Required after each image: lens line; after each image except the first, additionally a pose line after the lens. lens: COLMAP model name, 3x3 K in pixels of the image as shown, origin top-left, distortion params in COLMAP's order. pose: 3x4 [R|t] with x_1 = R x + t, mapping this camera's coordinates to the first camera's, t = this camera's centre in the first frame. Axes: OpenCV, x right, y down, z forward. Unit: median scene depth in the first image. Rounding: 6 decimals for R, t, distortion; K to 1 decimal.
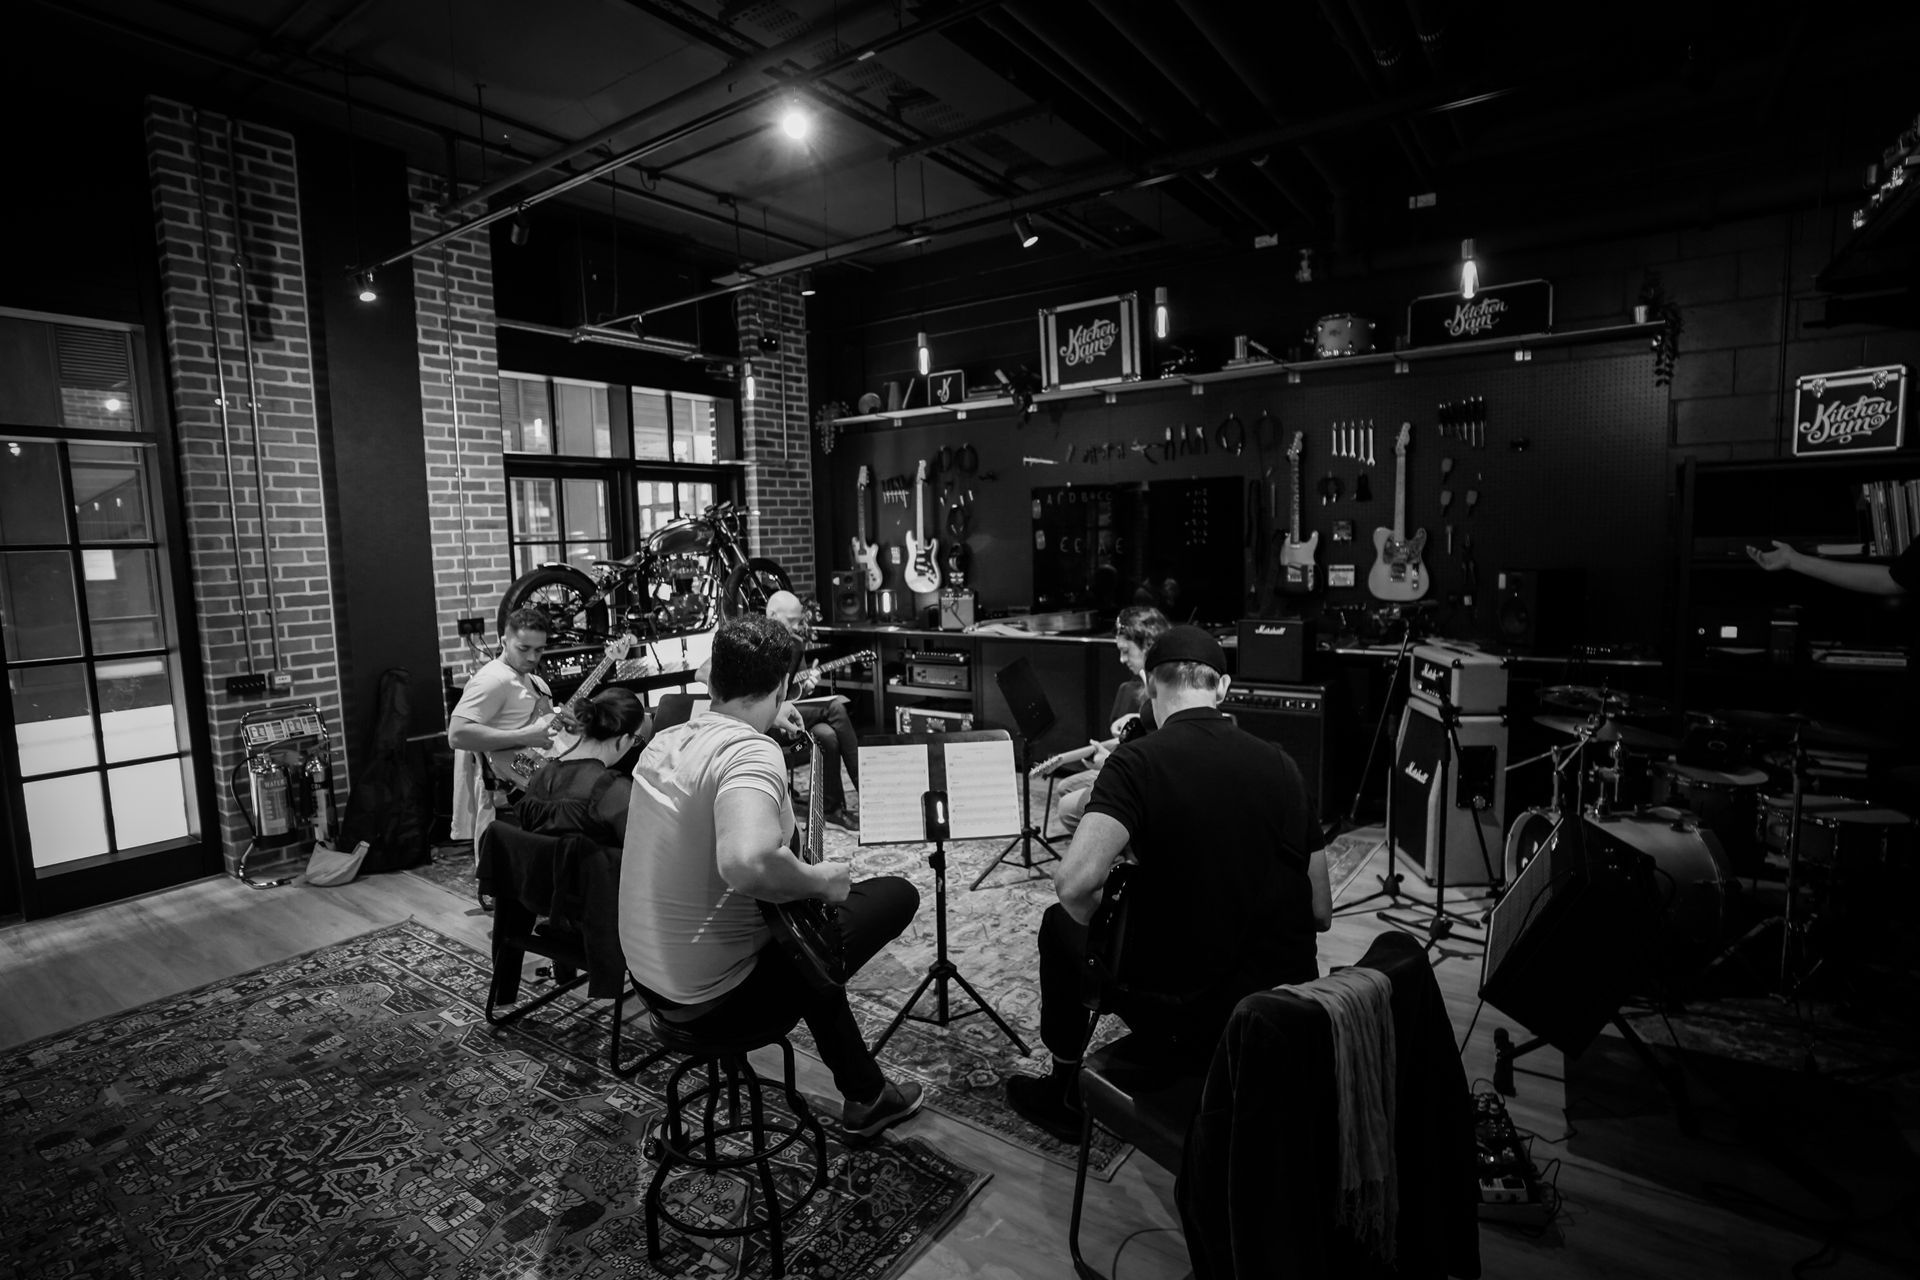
lens RADIAL K [[935.7, 0, 960.0], [0, 935.7, 640.0], [0, 0, 1]] dist [-0.000451, -0.000021]
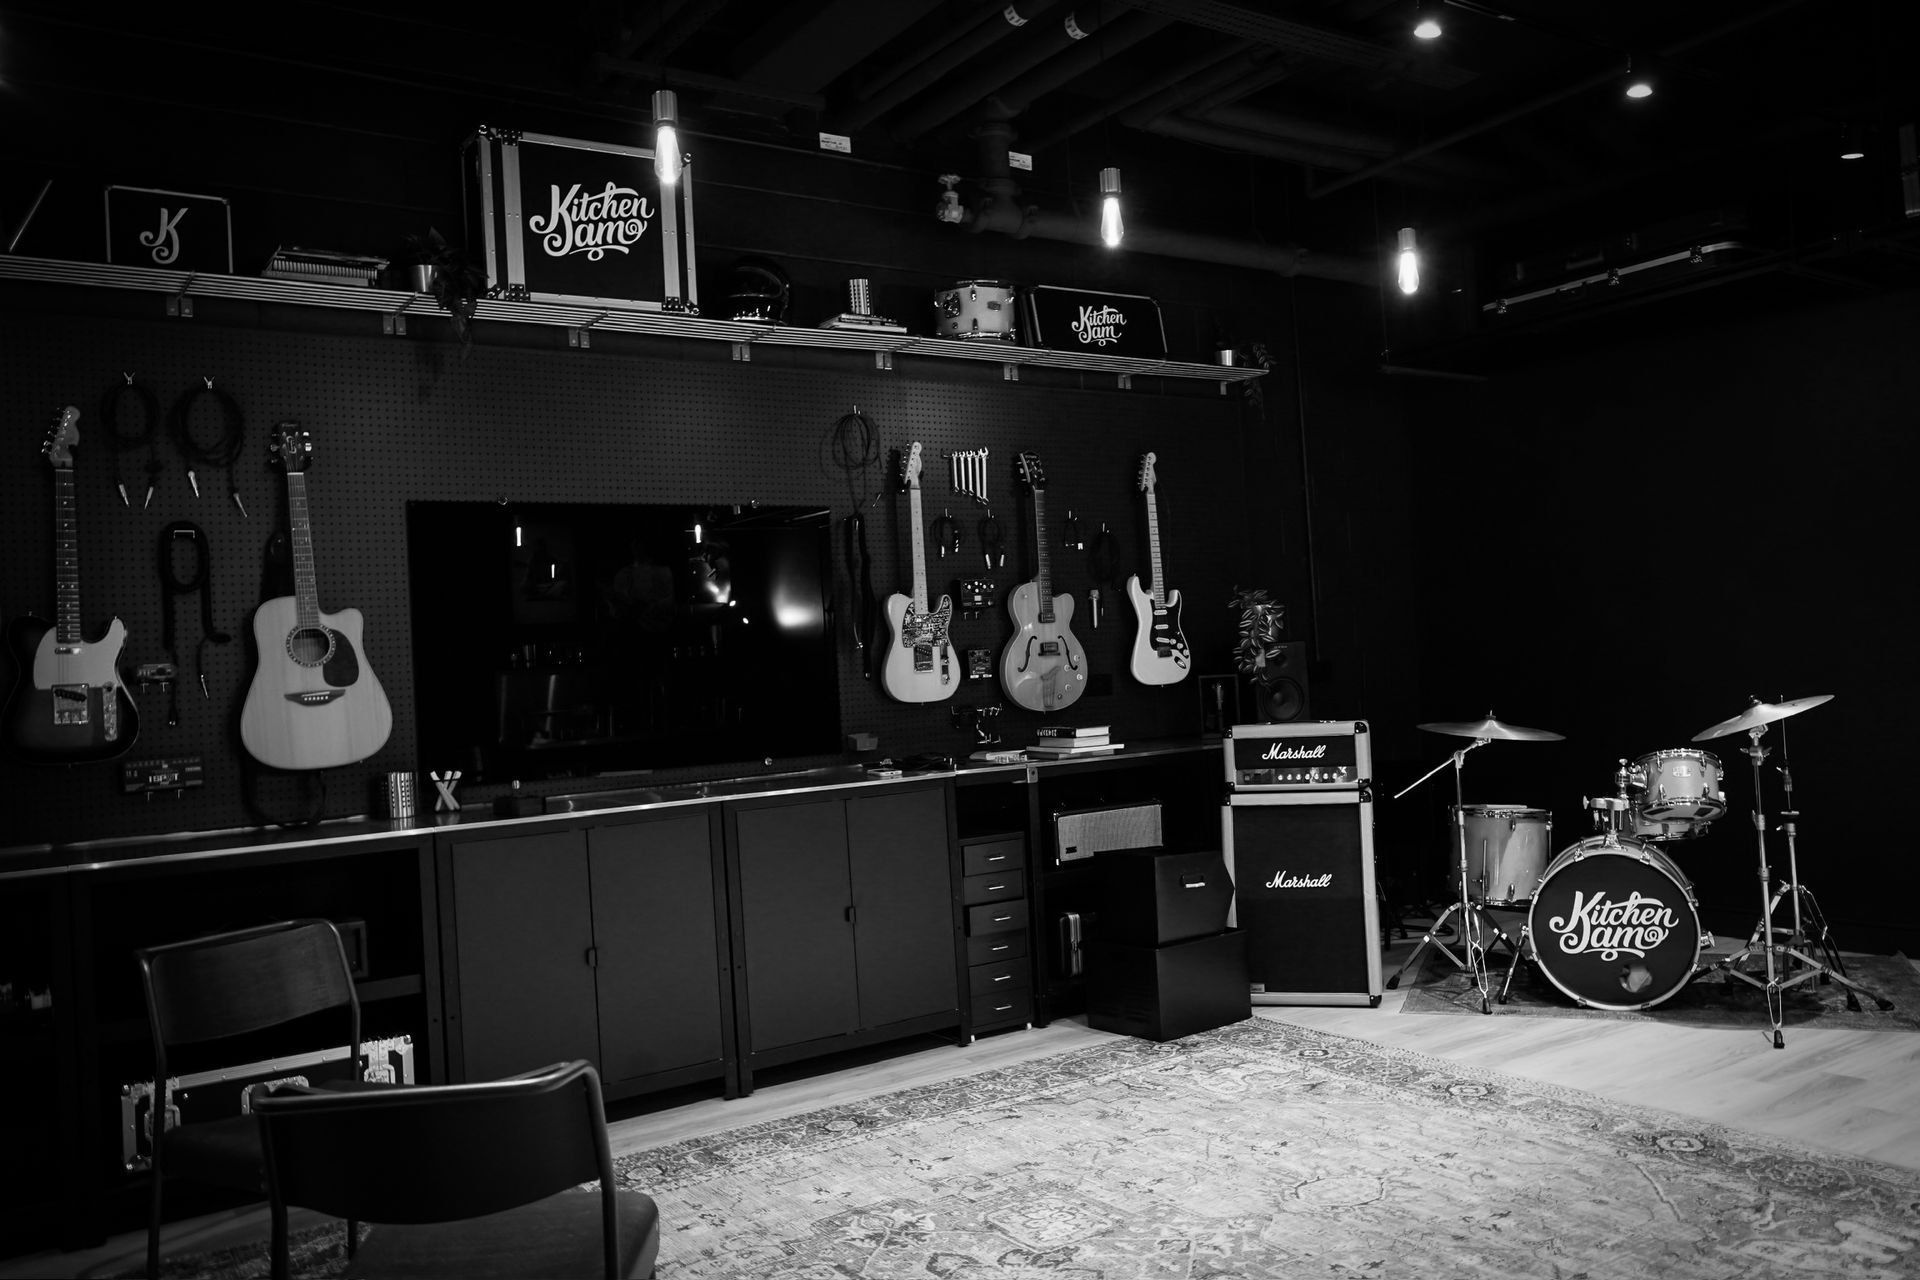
lens RADIAL K [[2216.1, 0, 960.0], [0, 2216.1, 640.0], [0, 0, 1]] dist [-0.096611, -0.003342]
pose [[0.171875, -0.004132, 0.985110, -1.035076], [0.127674, 0.991651, -0.018116, -0.051289], [-0.976810, 0.128887, 0.170968, 0.663625]]
